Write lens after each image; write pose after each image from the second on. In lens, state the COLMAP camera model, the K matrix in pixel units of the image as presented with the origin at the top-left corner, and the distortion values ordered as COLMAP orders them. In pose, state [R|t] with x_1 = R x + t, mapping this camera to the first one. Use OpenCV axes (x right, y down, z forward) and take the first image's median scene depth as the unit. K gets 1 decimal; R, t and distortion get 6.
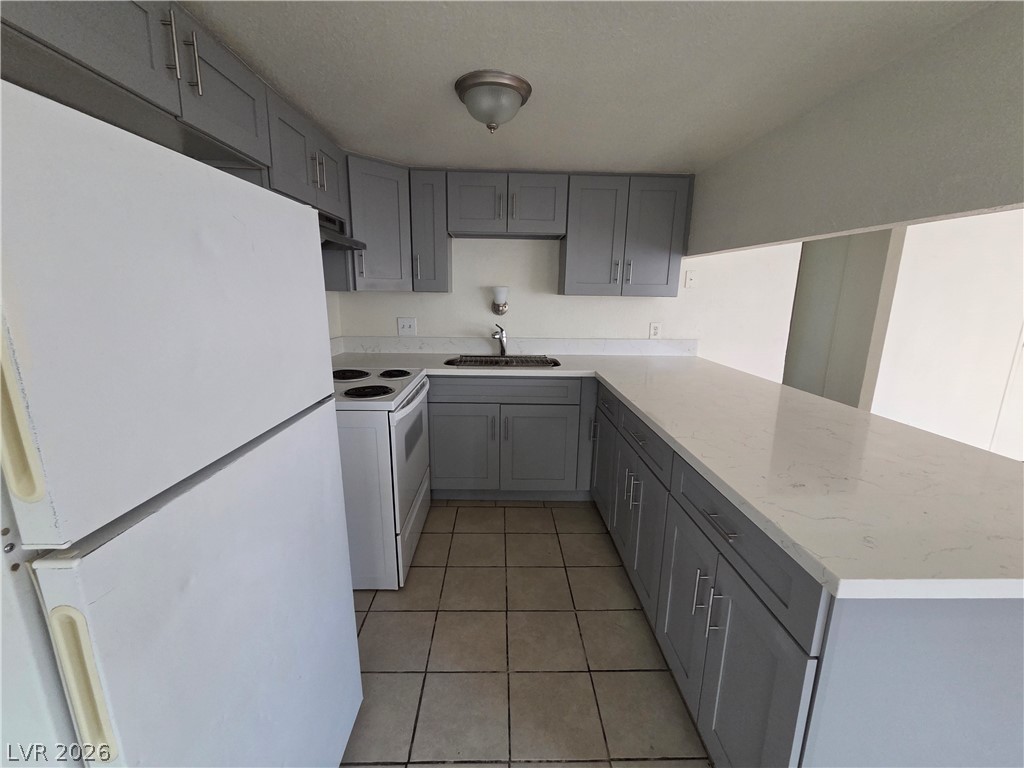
lens RADIAL K [[418.3, 0, 507.8], [0, 418.3, 382.5], [0, 0, 1]] dist [-0.000962, 0.000797]
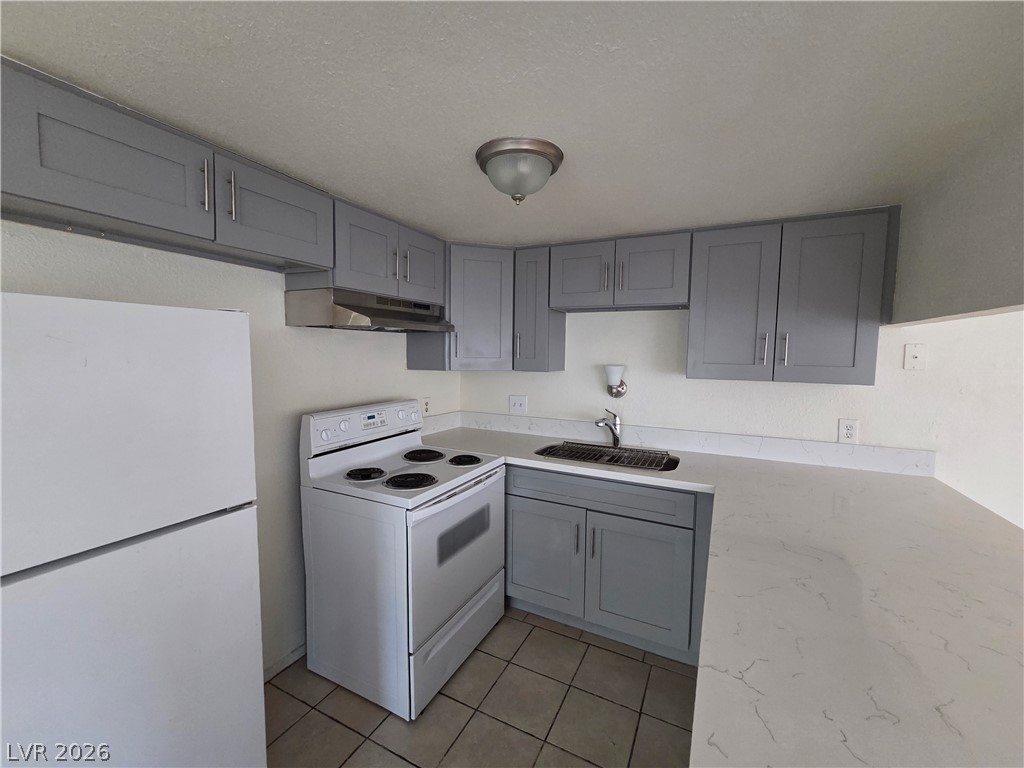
lens RADIAL K [[418.3, 0, 512.9], [0, 418.3, 381.6], [0, 0, 1]] dist [-0.000962, 0.000797]
pose [[0.882743, 0.030102, -0.468891, 0.223302], [-0.100299, 0.987015, -0.125462, -0.075540], [0.459026, 0.157780, 0.874300, 0.178965]]
